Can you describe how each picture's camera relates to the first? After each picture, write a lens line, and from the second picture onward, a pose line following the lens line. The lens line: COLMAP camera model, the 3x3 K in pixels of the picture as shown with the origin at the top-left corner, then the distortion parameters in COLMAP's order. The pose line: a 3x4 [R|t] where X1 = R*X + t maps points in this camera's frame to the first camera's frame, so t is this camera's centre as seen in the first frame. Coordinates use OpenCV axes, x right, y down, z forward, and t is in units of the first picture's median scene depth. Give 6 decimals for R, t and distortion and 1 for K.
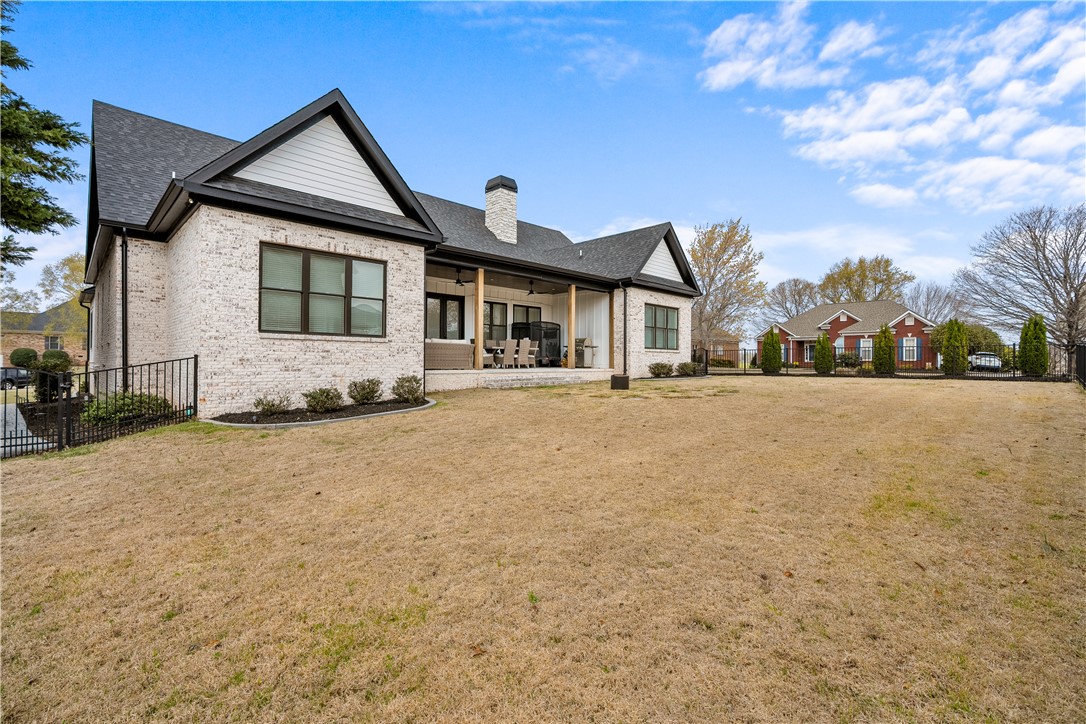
lens RADIAL K [[492.0, 0, 540.9], [0, 492.0, 360.3], [0, 0, 1]] dist [-0.001196, -0.000612]
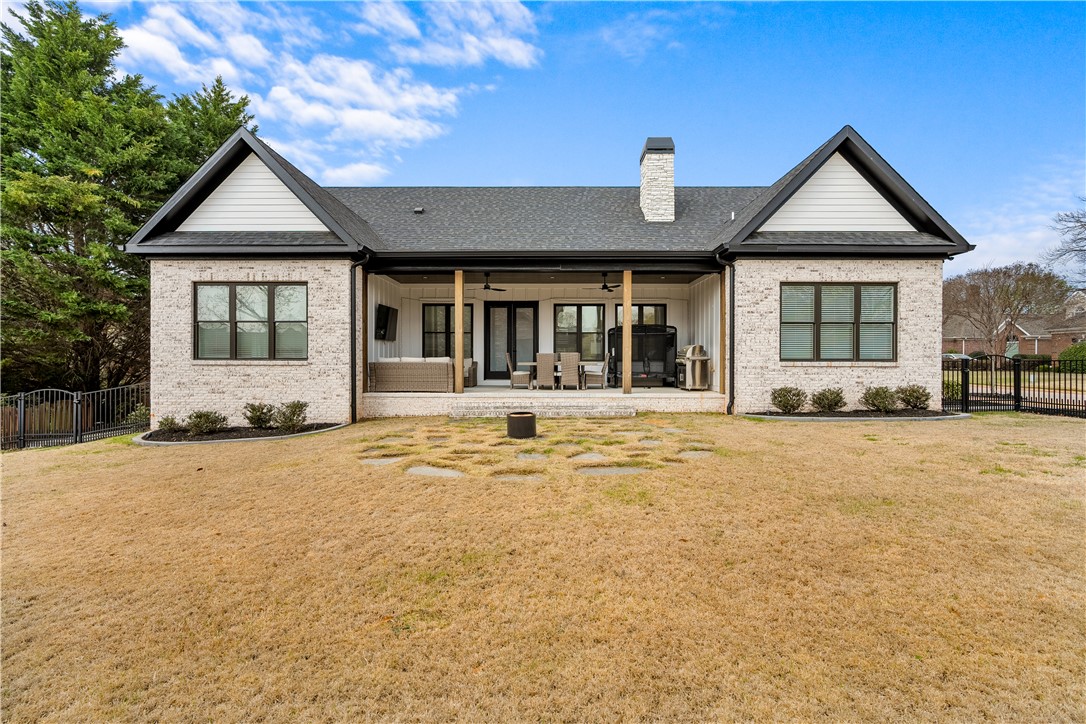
lens RADIAL K [[492.0, 0, 542.8], [0, 492.0, 362.6], [0, 0, 1]] dist [-0.001196, -0.000612]
pose [[0.696227, -0.002418, -0.717818, 0.703789], [0.004616, 0.999989, 0.001108, -0.039695], [0.717807, -0.004085, 0.696230, 0.648671]]
